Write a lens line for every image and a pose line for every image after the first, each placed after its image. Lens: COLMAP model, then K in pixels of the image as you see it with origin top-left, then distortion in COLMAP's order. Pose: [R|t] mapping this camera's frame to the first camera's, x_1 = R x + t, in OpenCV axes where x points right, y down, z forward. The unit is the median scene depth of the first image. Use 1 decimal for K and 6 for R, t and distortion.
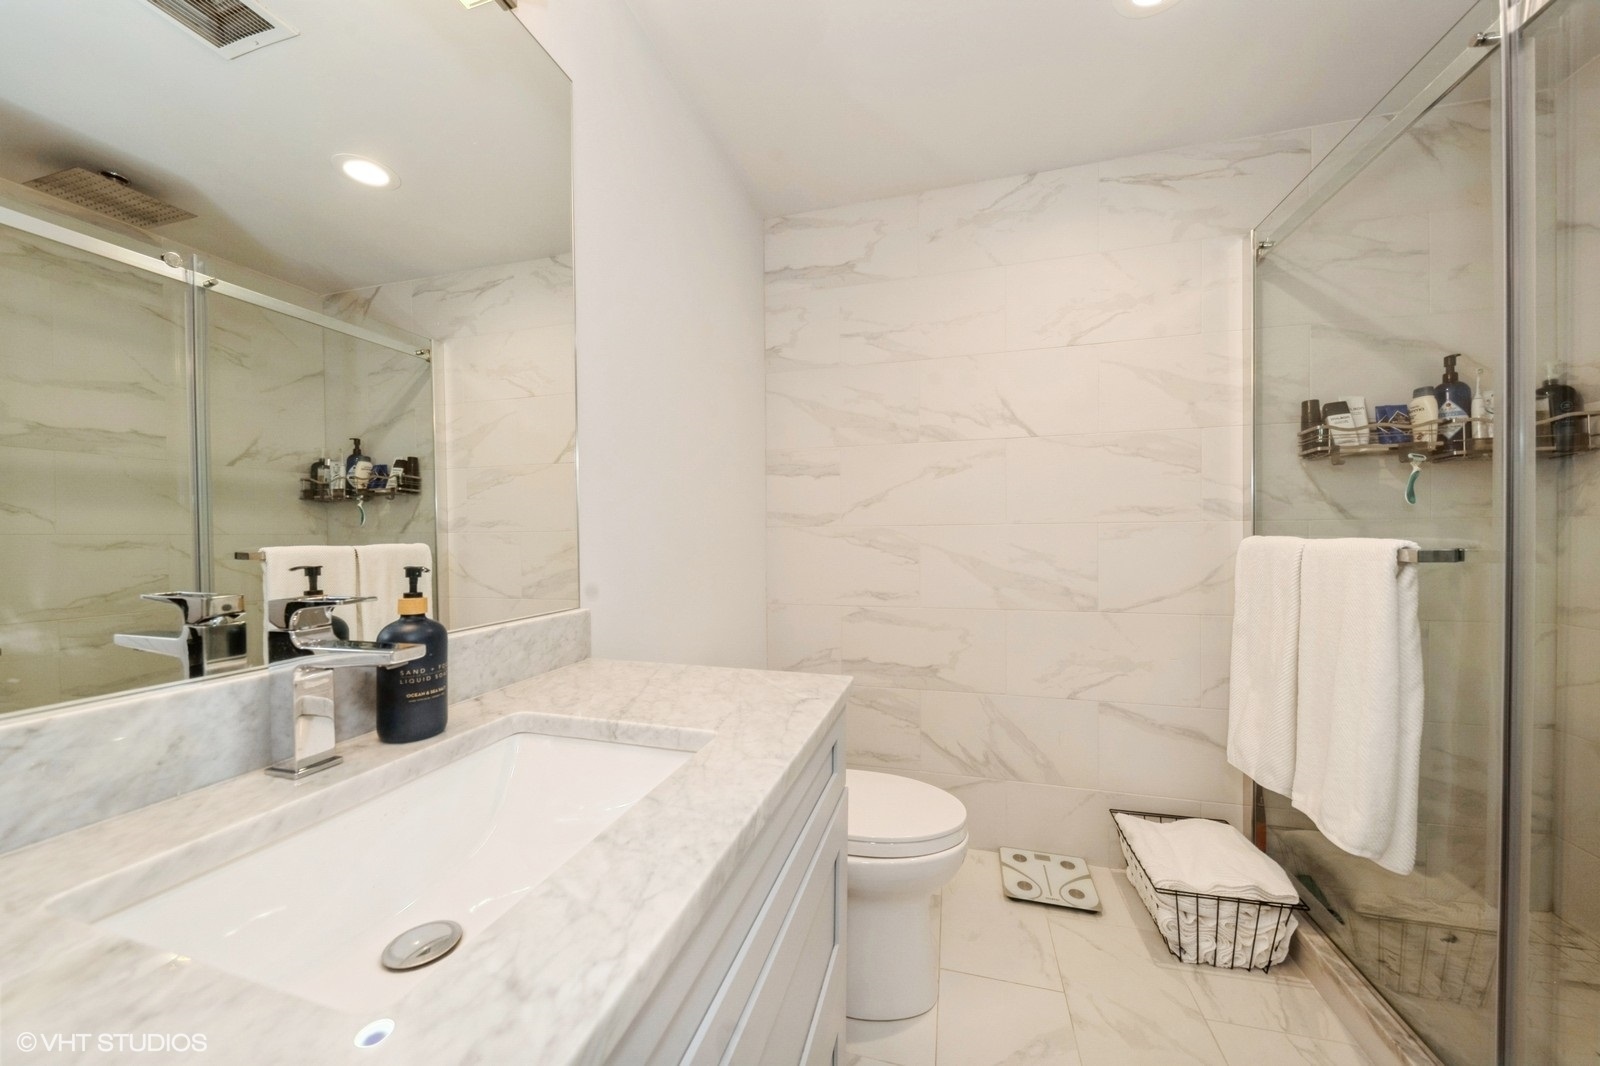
lens RADIAL K [[567.8, 0, 800.0], [0, 567.8, 533.0], [0, 0, 1]] dist [-0.000437, -0.000074]
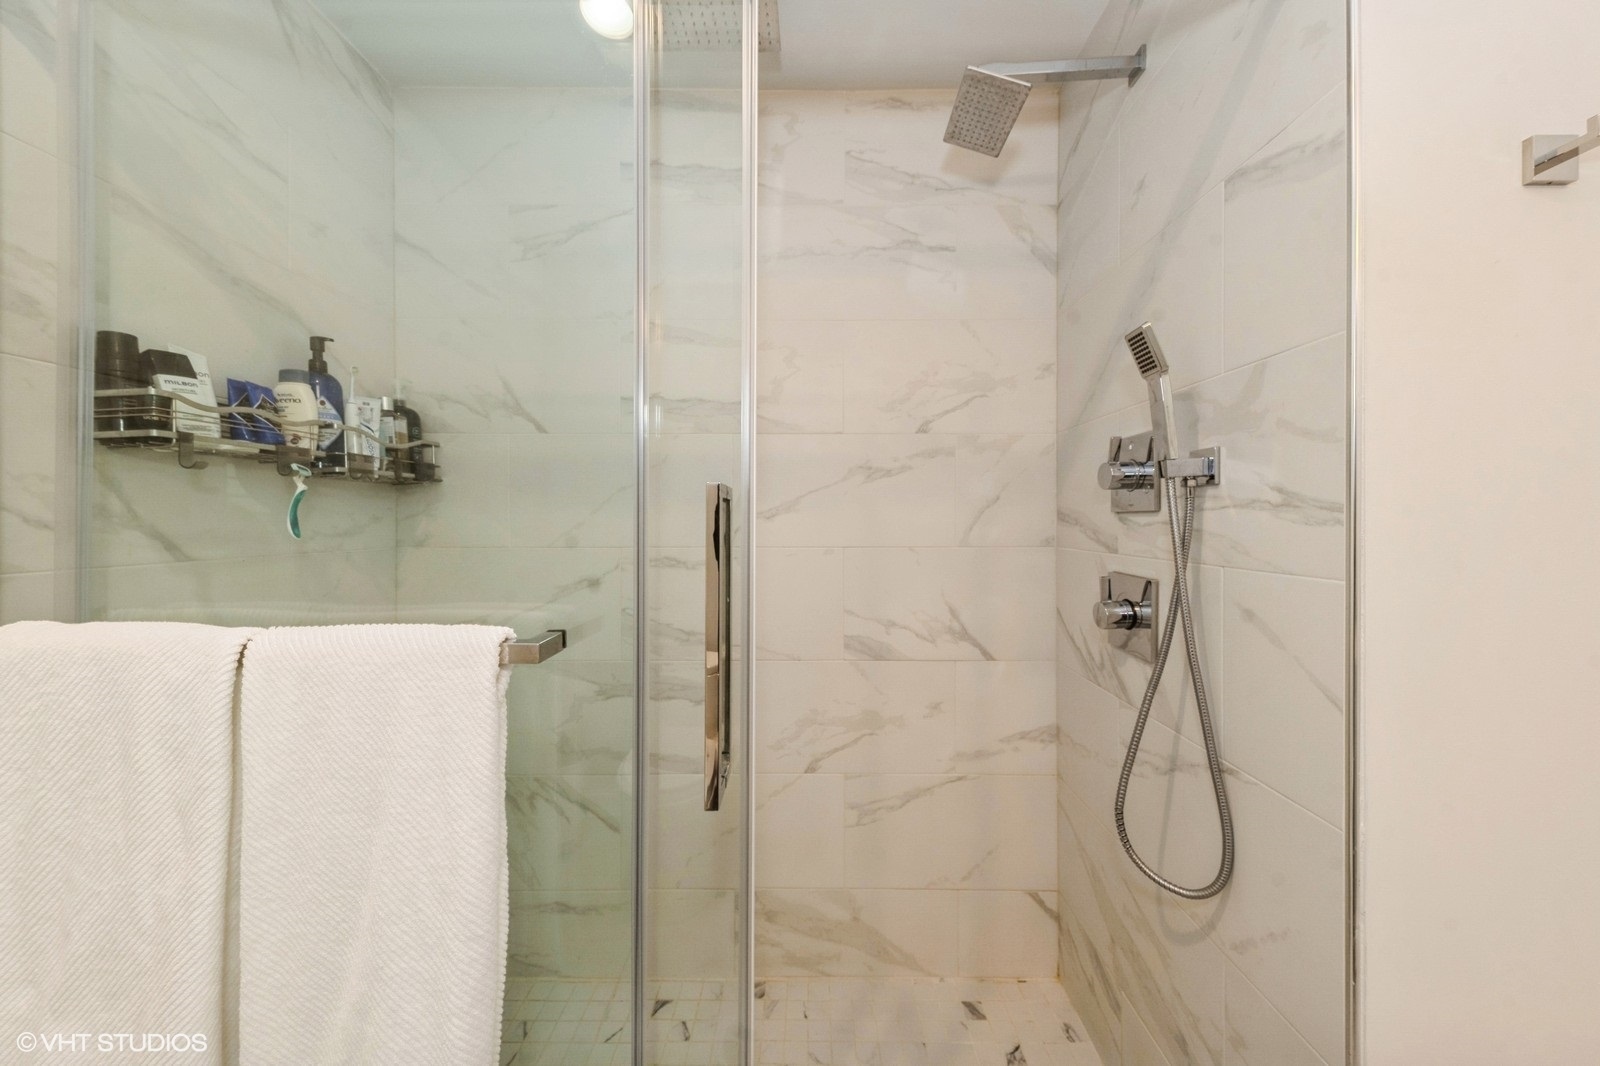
lens RADIAL K [[539.9, 0, 800.0], [0, 539.9, 533.0], [0, 0, 1]] dist [0.000115, -0.000014]
pose [[-0.251105, -0.015712, 0.967832, 0.296075], [0.010657, 0.999763, 0.018995, -0.061555], [-0.967901, 0.015084, -0.250878, 0.566845]]
